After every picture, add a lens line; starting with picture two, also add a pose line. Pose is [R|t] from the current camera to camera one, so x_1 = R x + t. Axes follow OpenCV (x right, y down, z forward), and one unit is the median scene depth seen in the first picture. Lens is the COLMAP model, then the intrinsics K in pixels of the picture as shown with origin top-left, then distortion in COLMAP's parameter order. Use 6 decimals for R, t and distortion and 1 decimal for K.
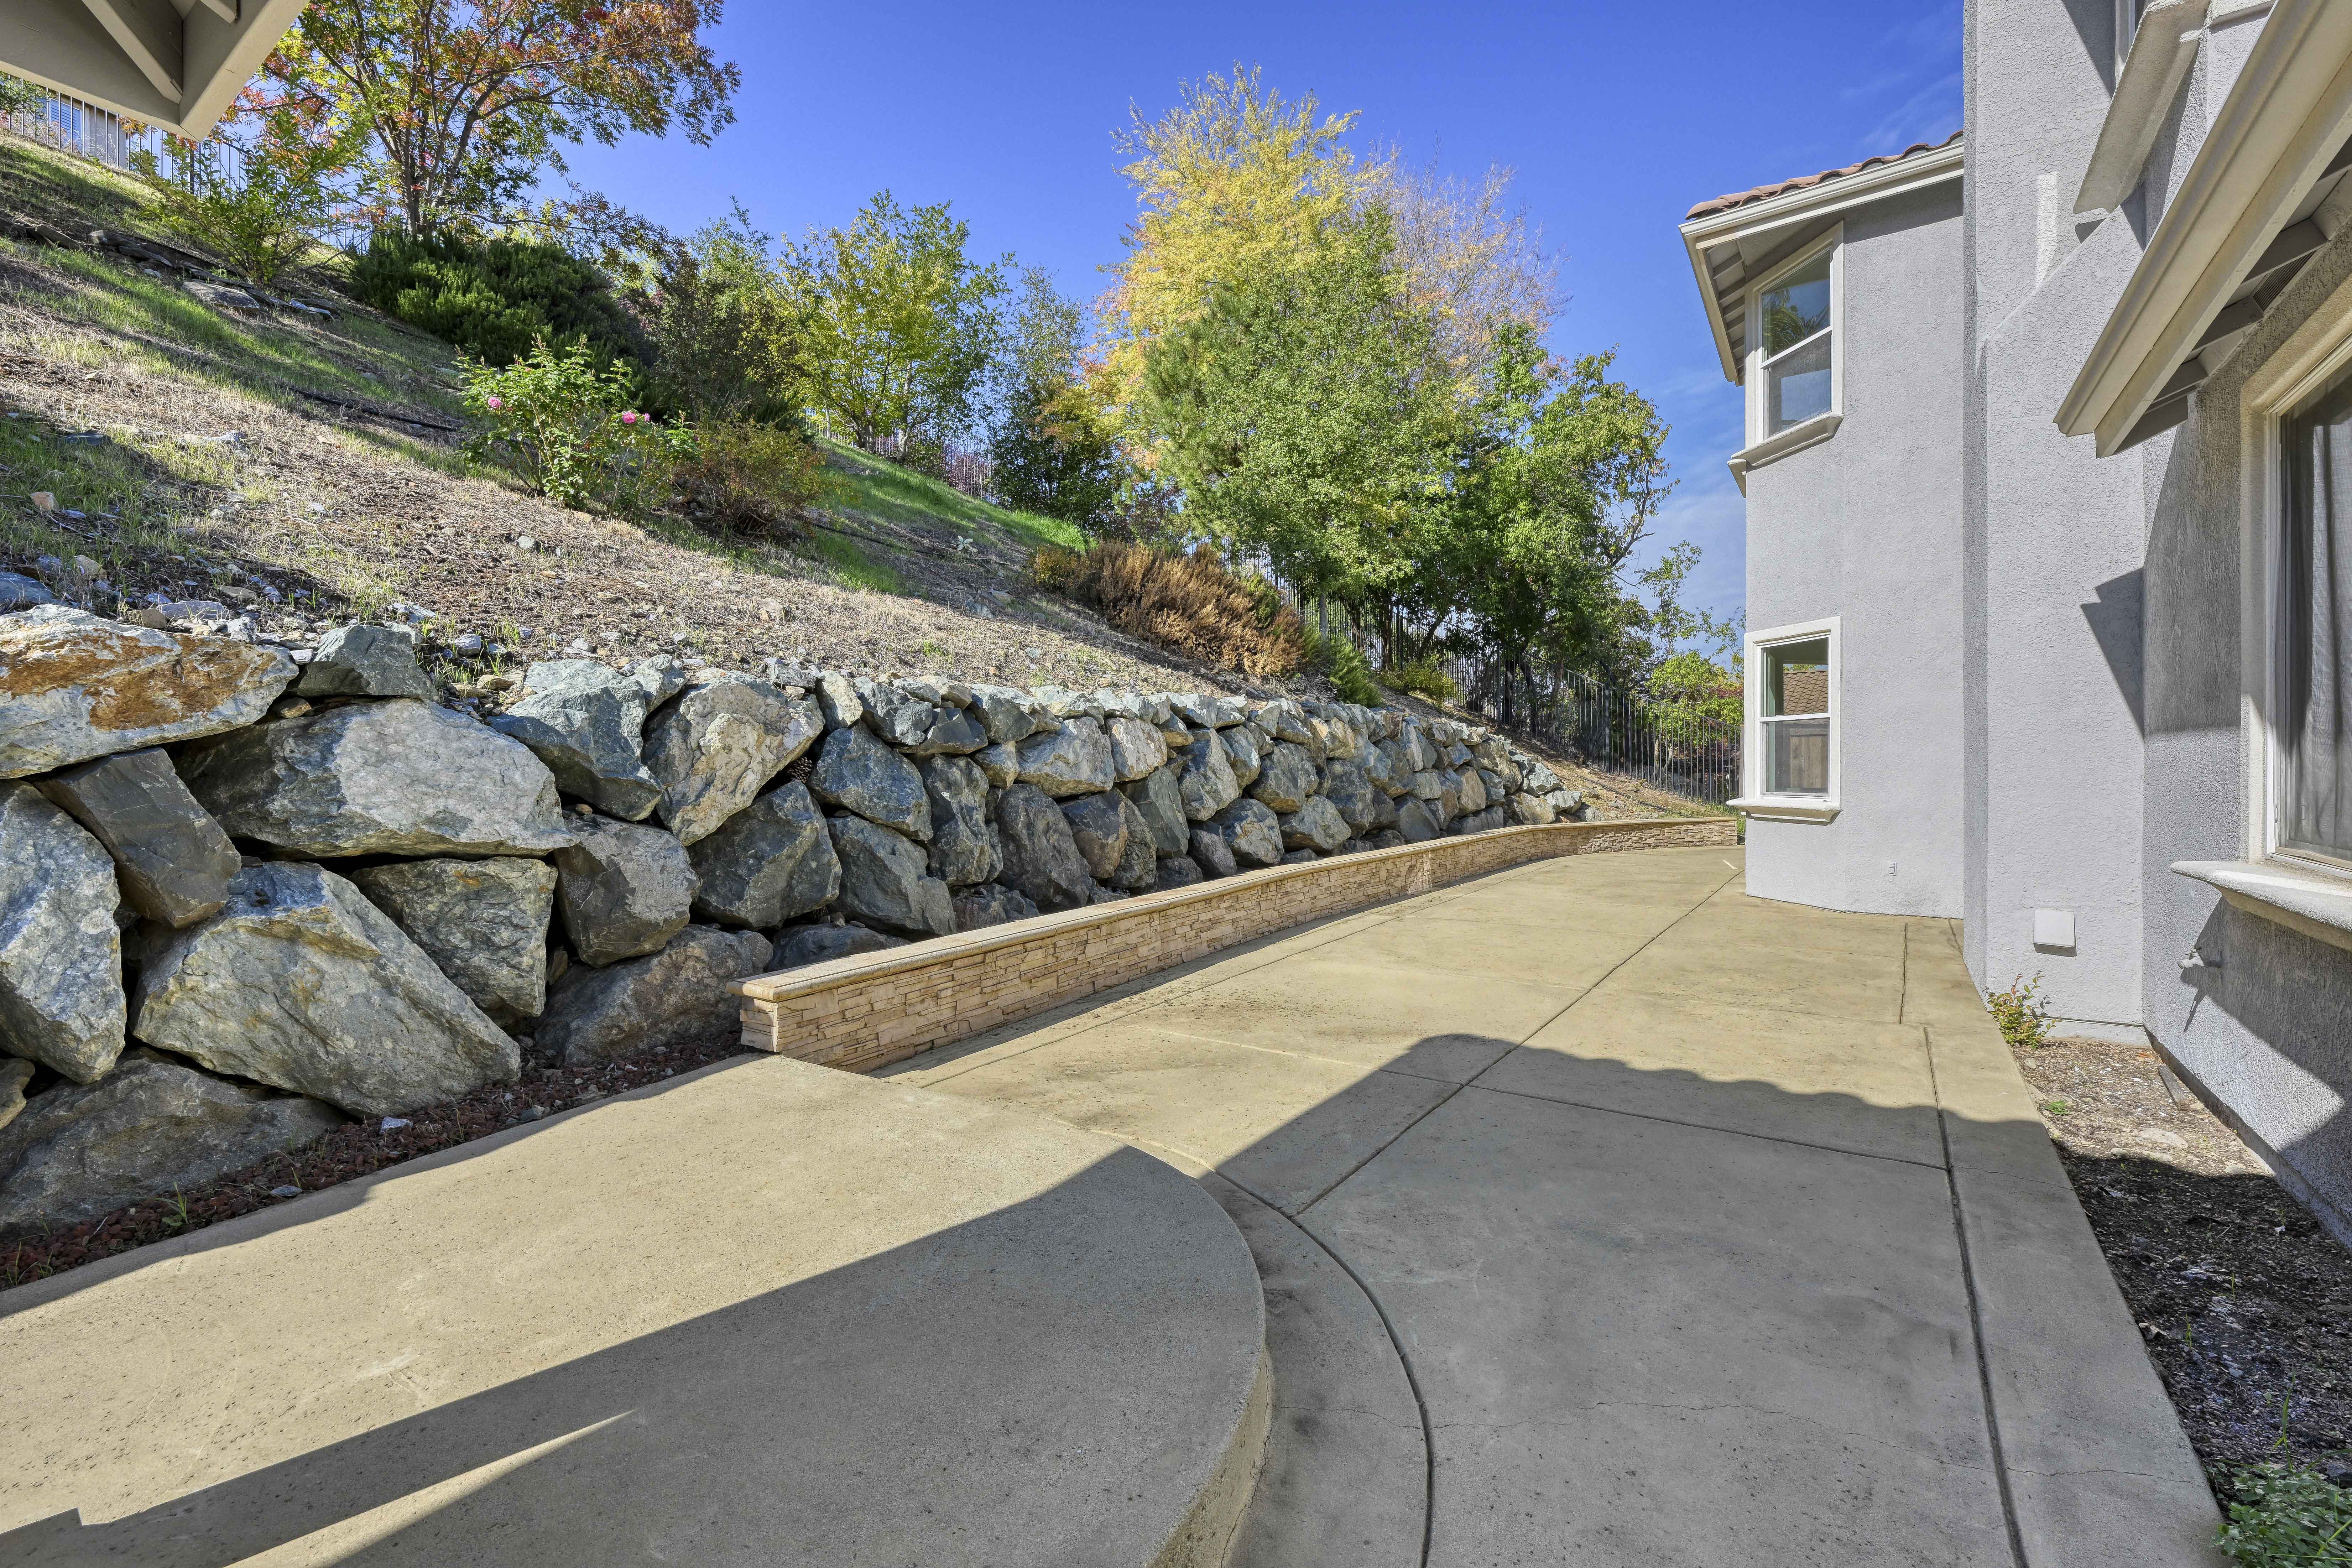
lens RADIAL K [[990.4, 0, 1178.5], [0, 990.4, 780.4], [0, 0, 1]] dist [-0.000552, -0.000074]
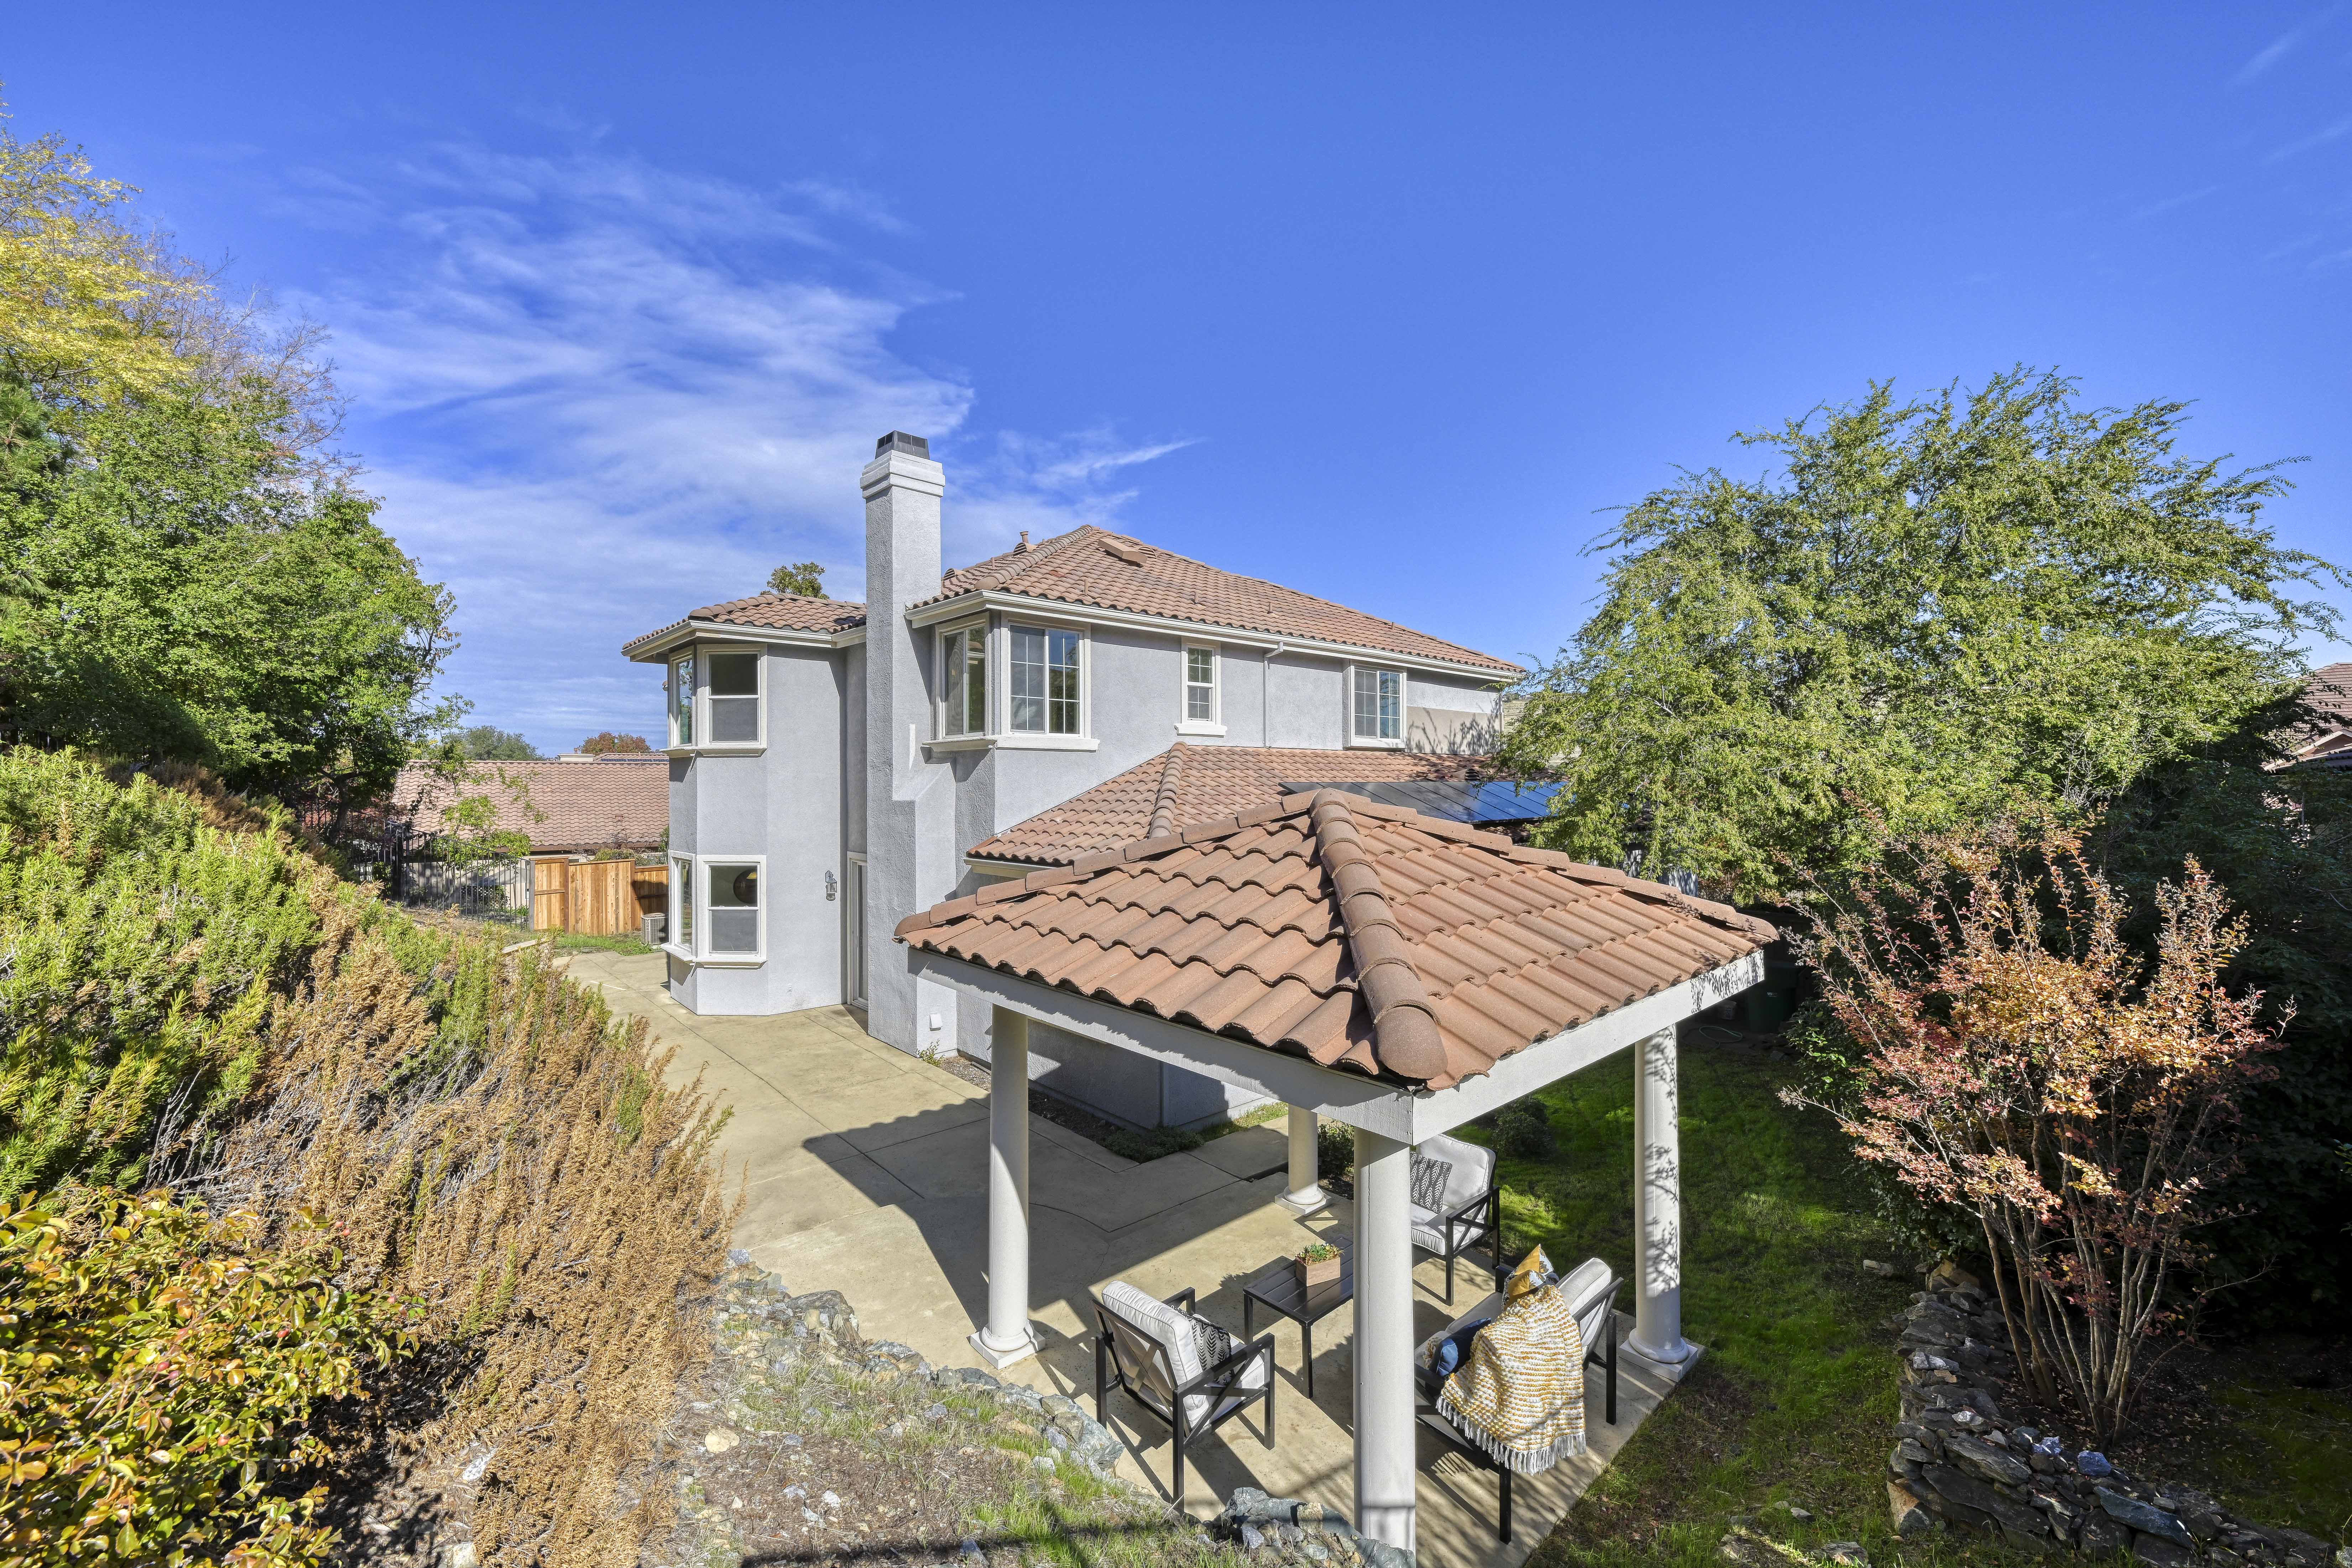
lens RADIAL K [[929.0, 0, 1180.1], [0, 929.0, 782.6], [0, 0, 1]] dist [-0.006288, -0.000202]
pose [[0.216120, 0.007553, 0.976338, -0.912973], [0.011826, 0.999876, -0.010353, -0.294338], [-0.976295, 0.013784, 0.216004, -0.144410]]
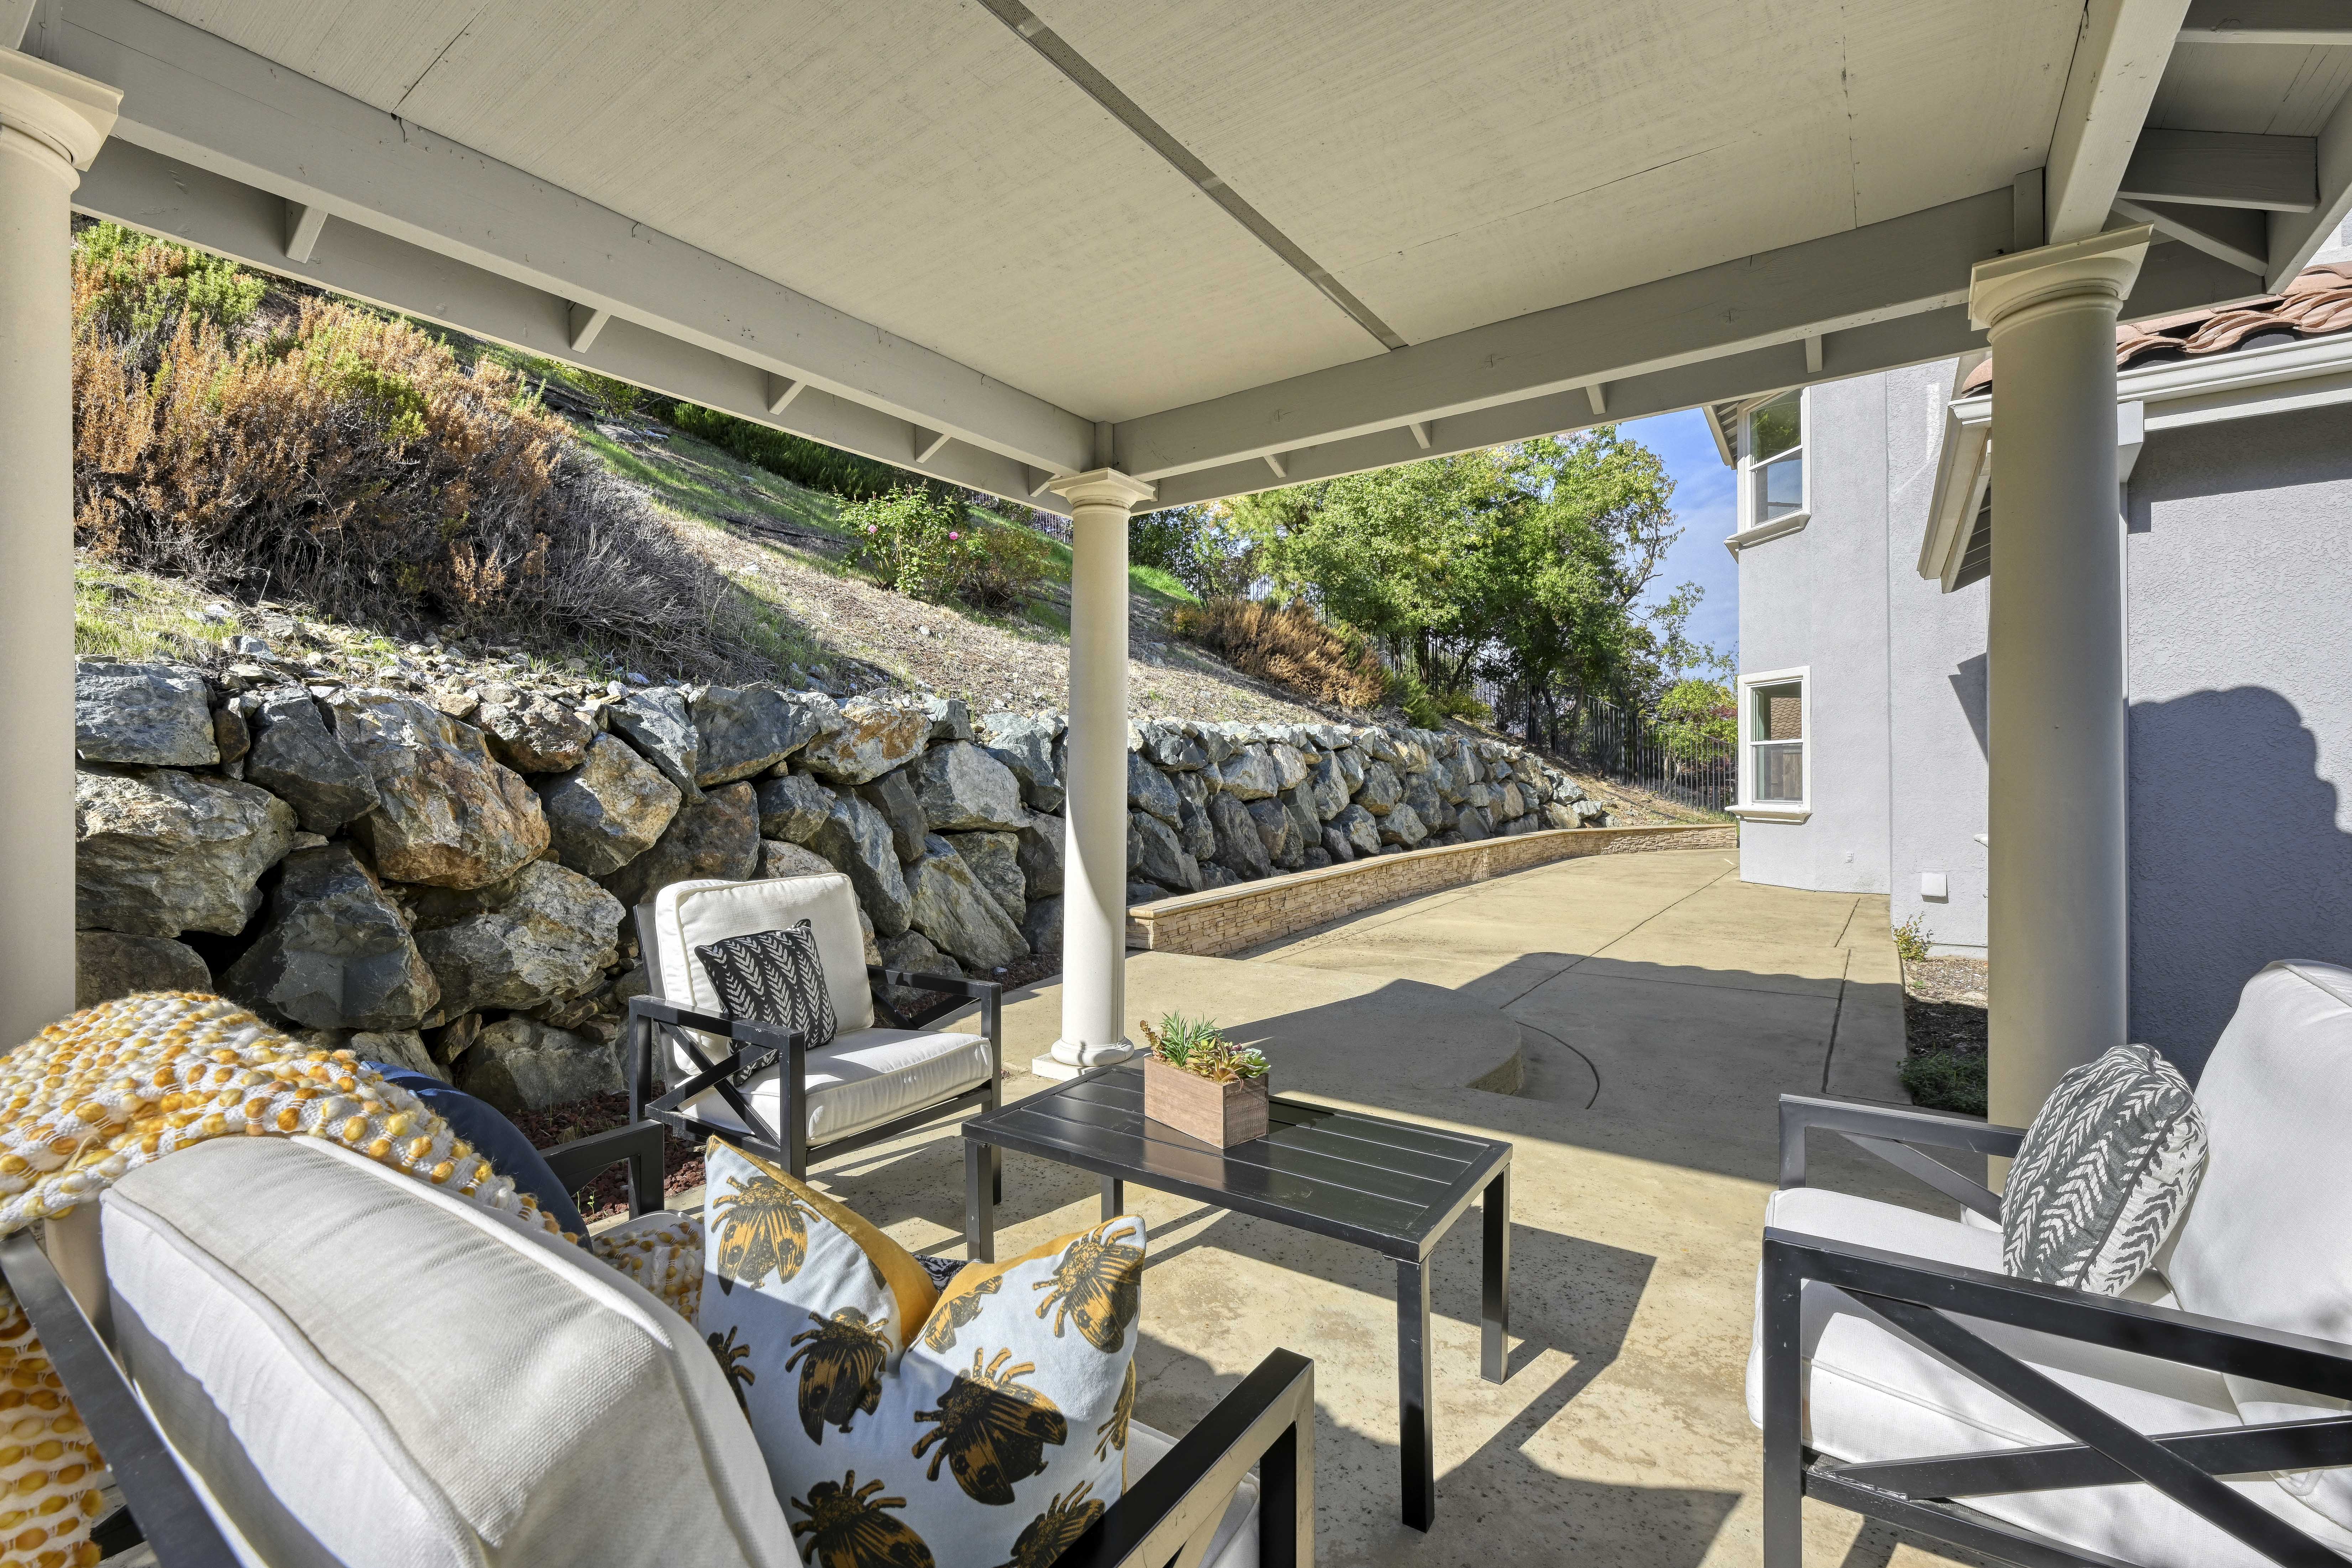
lens RADIAL K [[990.4, 0, 1178.9], [0, 990.4, 779.0], [0, 0, 1]] dist [-0.000552, -0.000074]
pose [[0.999993, 0.001288, -0.003629, -0.176144], [-0.001341, 0.999893, -0.014578, 0.005294], [0.003610, 0.014583, 0.999887, -0.337988]]
